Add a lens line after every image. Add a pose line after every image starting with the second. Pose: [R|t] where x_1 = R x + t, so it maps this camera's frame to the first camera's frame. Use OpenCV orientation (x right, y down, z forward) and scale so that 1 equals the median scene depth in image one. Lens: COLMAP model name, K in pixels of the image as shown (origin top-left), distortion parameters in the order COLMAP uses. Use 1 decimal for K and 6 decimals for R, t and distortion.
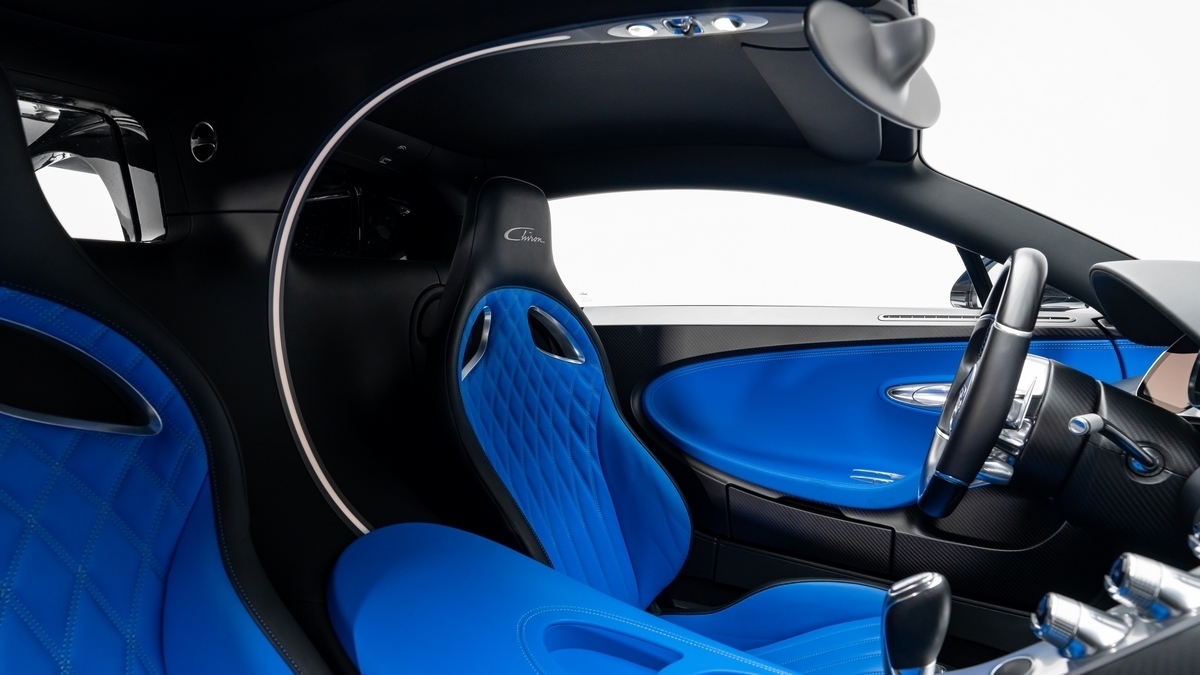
lens RADIAL K [[629.6, 0, 603.7], [0, 629.6, 329.8], [0, 0, 1]] dist [-0.036819, 0.001249]
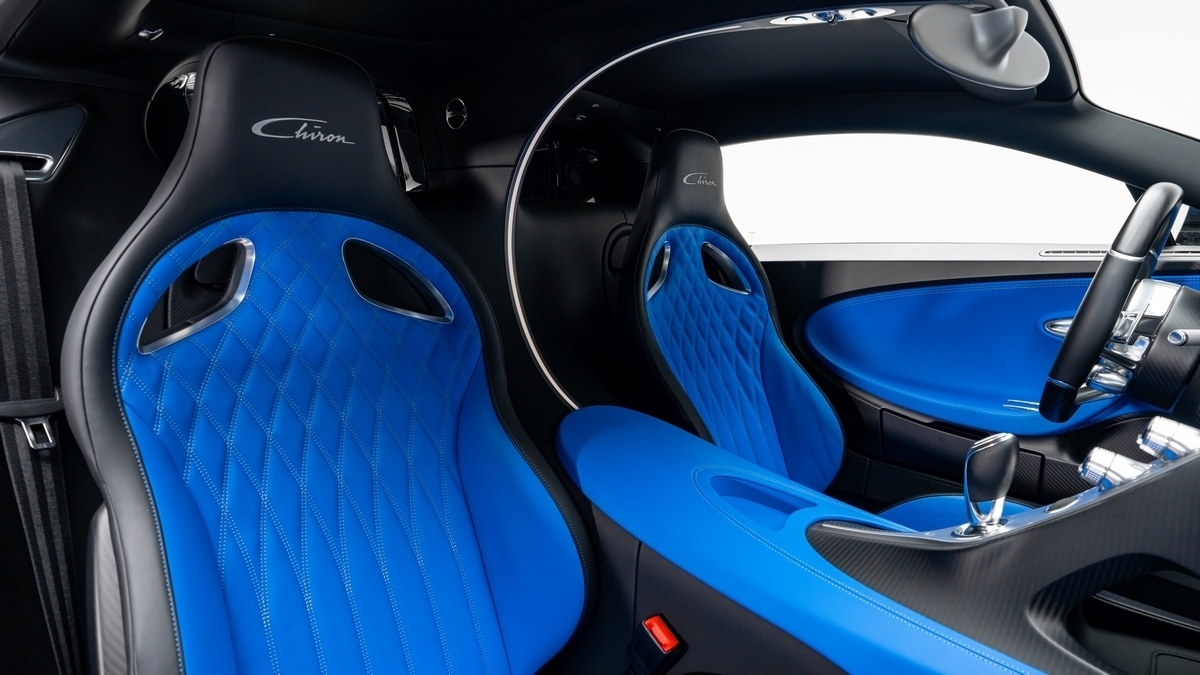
lens RADIAL K [[662.8, 0, 613.3], [0, 662.8, 331.8], [0, 0, 1]] dist [-0.034101, 0.002950]
pose [[0.970766, 0.029393, -0.238222, 0.019275], [-0.010068, 0.996587, 0.081934, 0.033787], [0.239817, -0.077140, 0.967748, -0.261393]]
